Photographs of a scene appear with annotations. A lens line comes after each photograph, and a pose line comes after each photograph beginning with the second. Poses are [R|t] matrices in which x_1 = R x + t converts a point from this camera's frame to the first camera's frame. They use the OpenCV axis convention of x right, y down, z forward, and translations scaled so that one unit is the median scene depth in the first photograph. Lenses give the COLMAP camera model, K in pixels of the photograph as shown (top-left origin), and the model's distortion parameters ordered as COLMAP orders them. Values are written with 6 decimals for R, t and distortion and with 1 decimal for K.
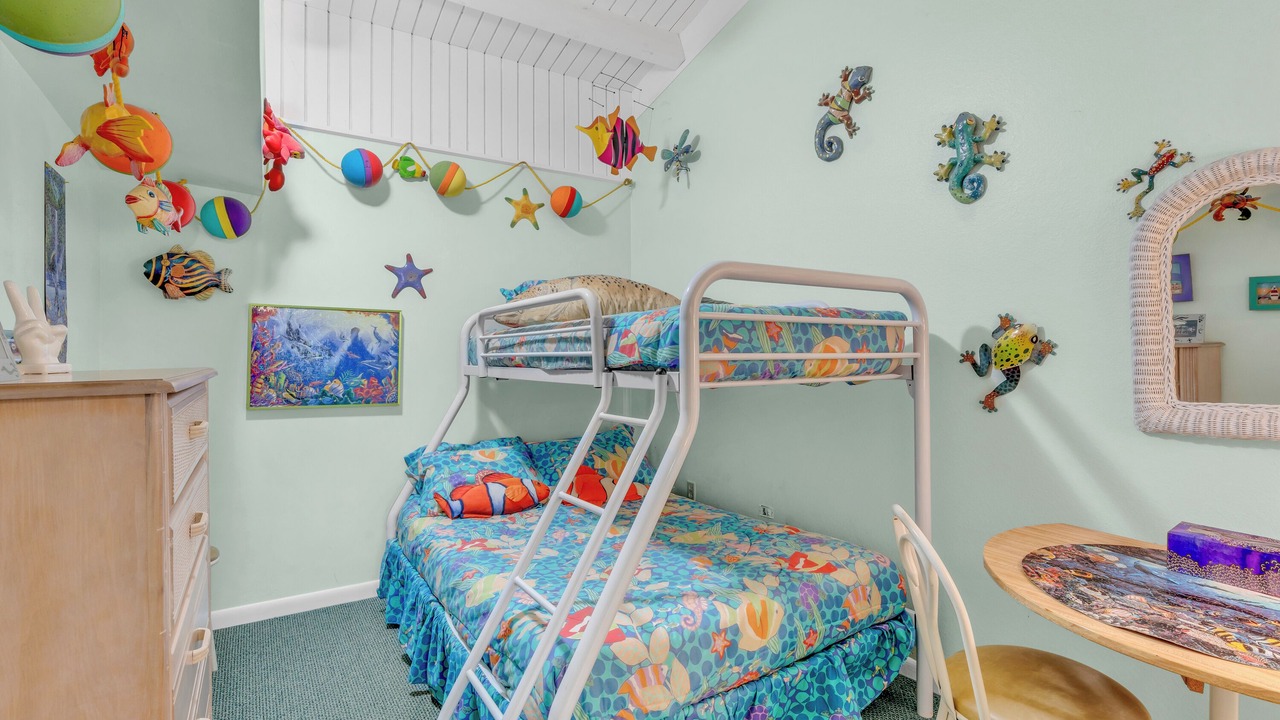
lens RADIAL K [[583.3, 0, 633.7], [0, 583.3, 359.9], [0, 0, 1]] dist [-0.001242, -0.000106]
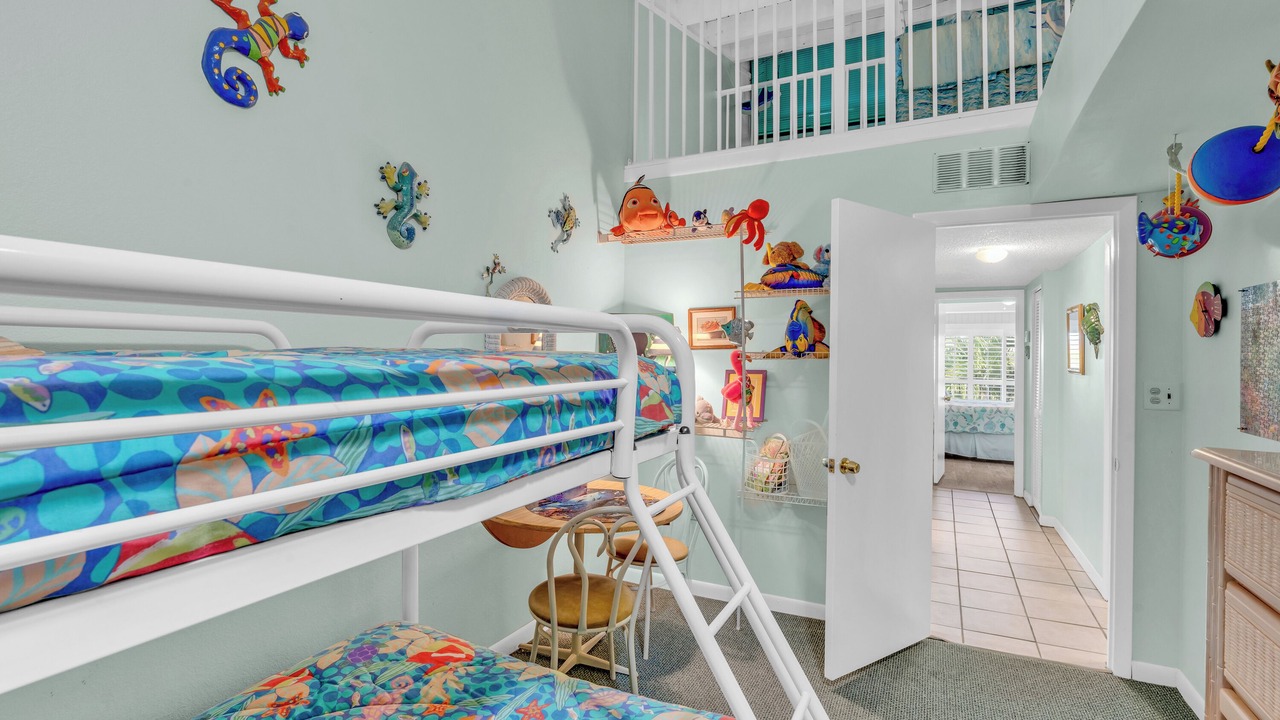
lens RADIAL K [[583.3, 0, 633.3], [0, 583.3, 355.4], [0, 0, 1]] dist [-0.001242, -0.000106]
pose [[-0.486302, -0.002687, 0.873787, -0.555252], [0.001248, 0.999992, 0.003770, -0.078644], [-0.873790, 0.002924, -0.486294, 1.154541]]
